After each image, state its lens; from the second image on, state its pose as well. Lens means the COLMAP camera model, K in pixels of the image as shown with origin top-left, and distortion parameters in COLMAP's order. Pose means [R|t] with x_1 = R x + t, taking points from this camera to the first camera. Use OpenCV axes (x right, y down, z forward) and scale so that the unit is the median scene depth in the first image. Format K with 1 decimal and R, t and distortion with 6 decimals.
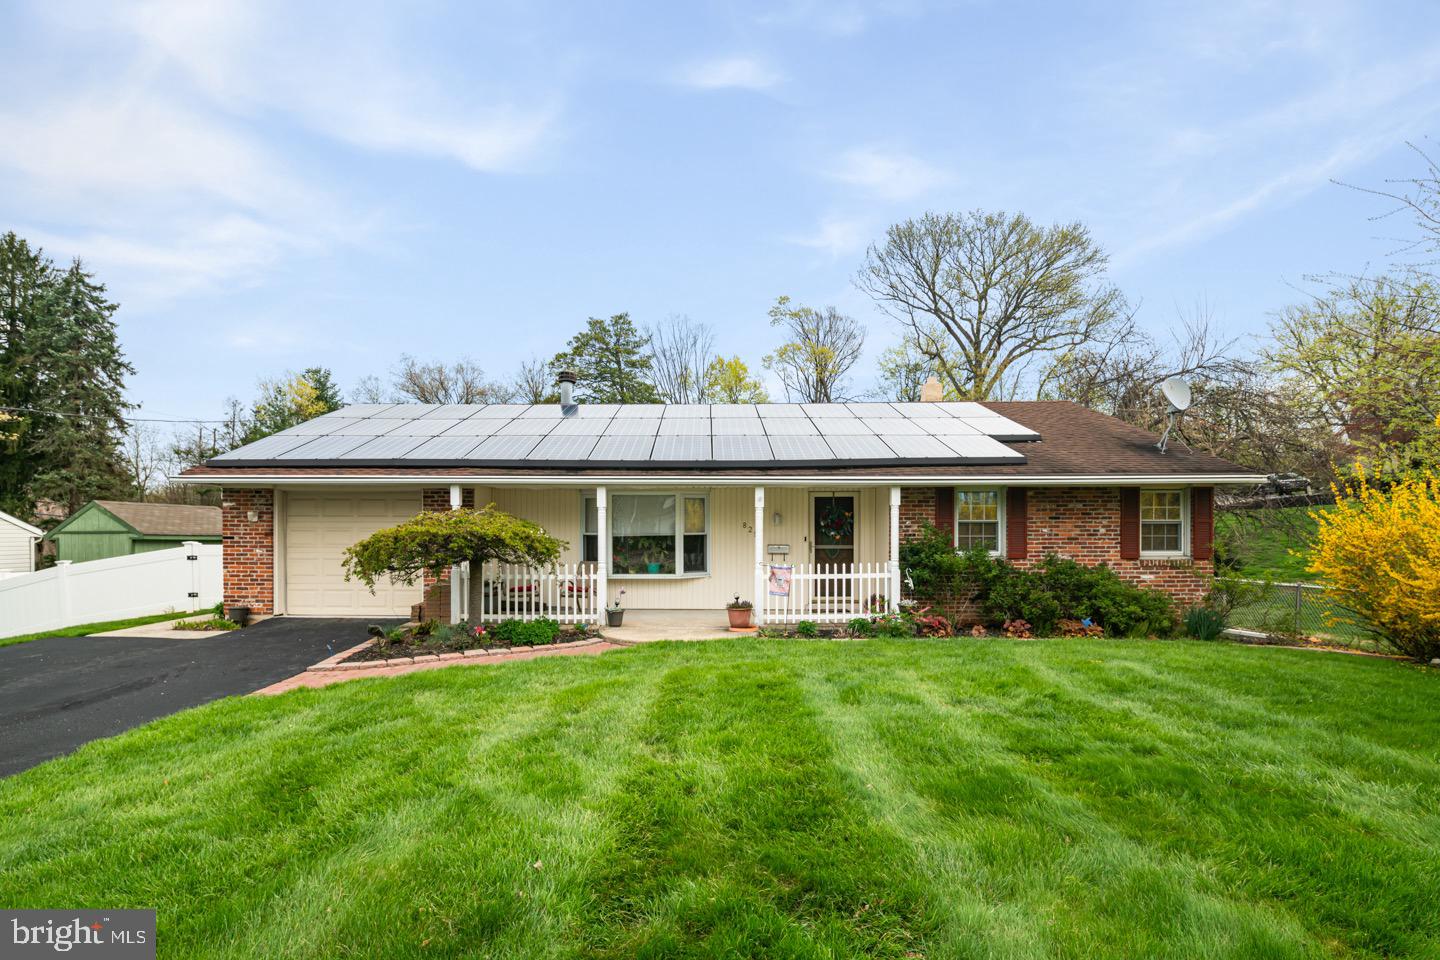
lens RADIAL K [[701.8, 0, 743.6], [0, 701.8, 515.1], [0, 0, 1]] dist [0.007878, -0.004181]
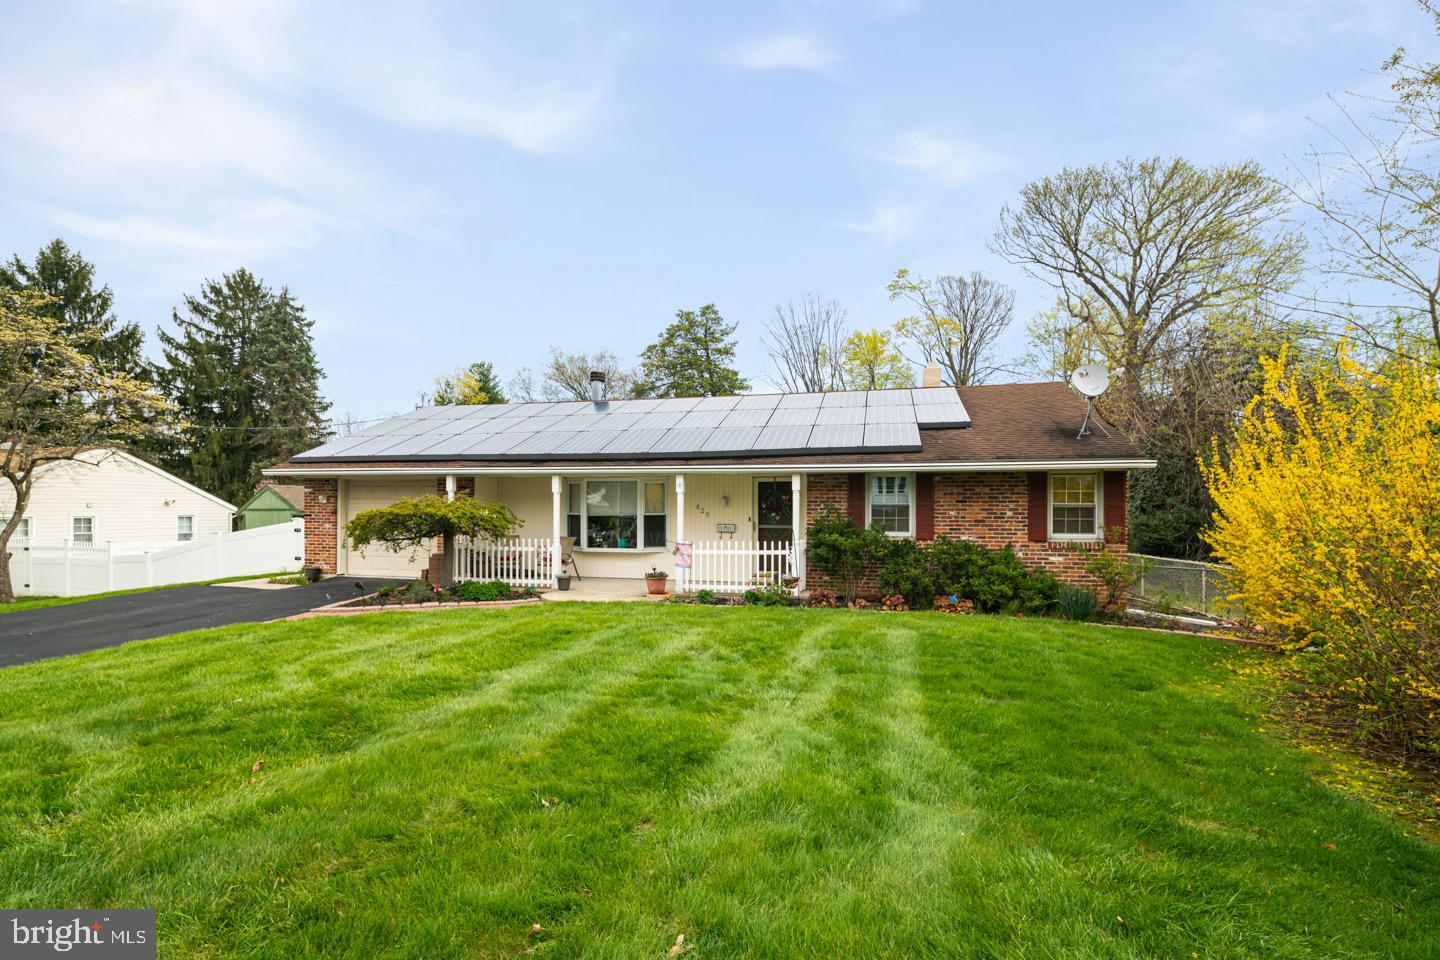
lens RADIAL K [[701.8, 0, 713.1], [0, 701.8, 486.3], [0, 0, 1]] dist [0.007878, -0.004181]
pose [[0.973589, -0.003496, -0.228282, 0.293264], [0.001329, 0.999953, -0.009647, -0.008452], [0.228305, 0.009089, 0.973547, -0.110661]]
